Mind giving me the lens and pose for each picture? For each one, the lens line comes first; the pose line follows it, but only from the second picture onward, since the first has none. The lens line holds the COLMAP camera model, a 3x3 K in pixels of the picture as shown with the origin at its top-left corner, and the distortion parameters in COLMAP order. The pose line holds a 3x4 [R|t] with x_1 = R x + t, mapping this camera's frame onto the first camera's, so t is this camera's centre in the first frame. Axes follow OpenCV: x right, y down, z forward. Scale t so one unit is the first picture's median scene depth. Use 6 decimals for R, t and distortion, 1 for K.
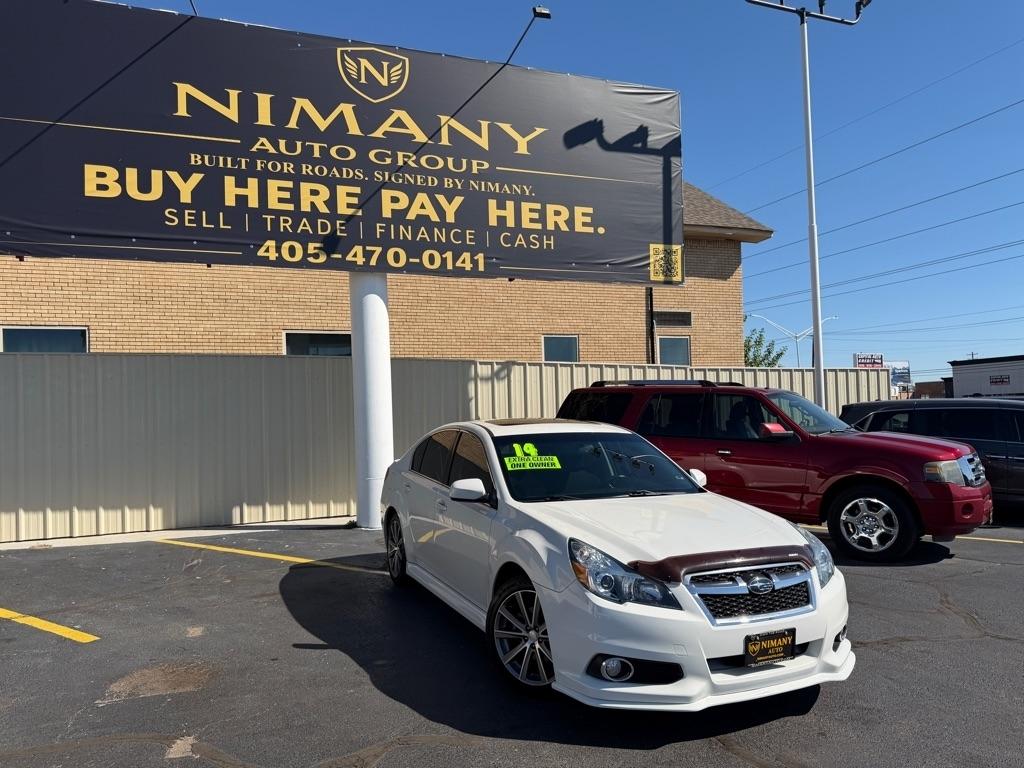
lens RADIAL K [[700.6, 0, 509.1], [0, 700.6, 387.4], [0, 0, 1]] dist [0.133581, -0.225900]
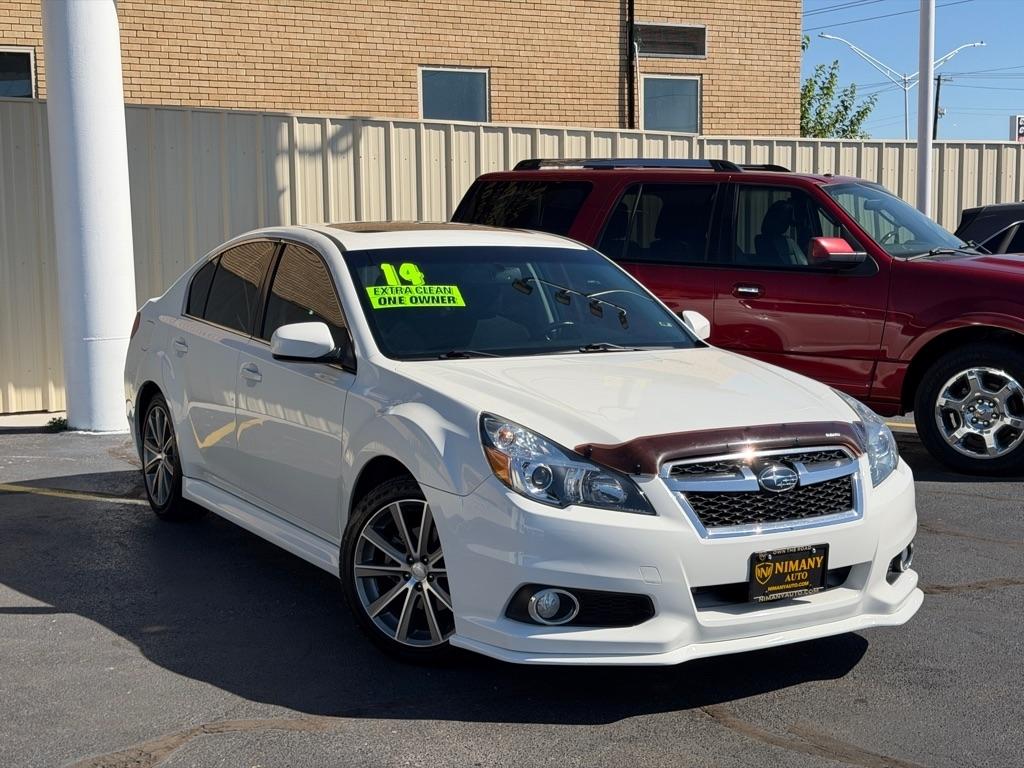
lens RADIAL K [[1470.0, 0, 512.0], [0, 1470.0, 384.0], [0, 0, 1]] dist [0.155615, -0.187018]
pose [[0.992683, -0.001273, 0.120739, -0.033312], [-0.015253, 0.990613, 0.135846, 0.013464], [-0.119778, -0.136693, 0.983345, -0.199672]]
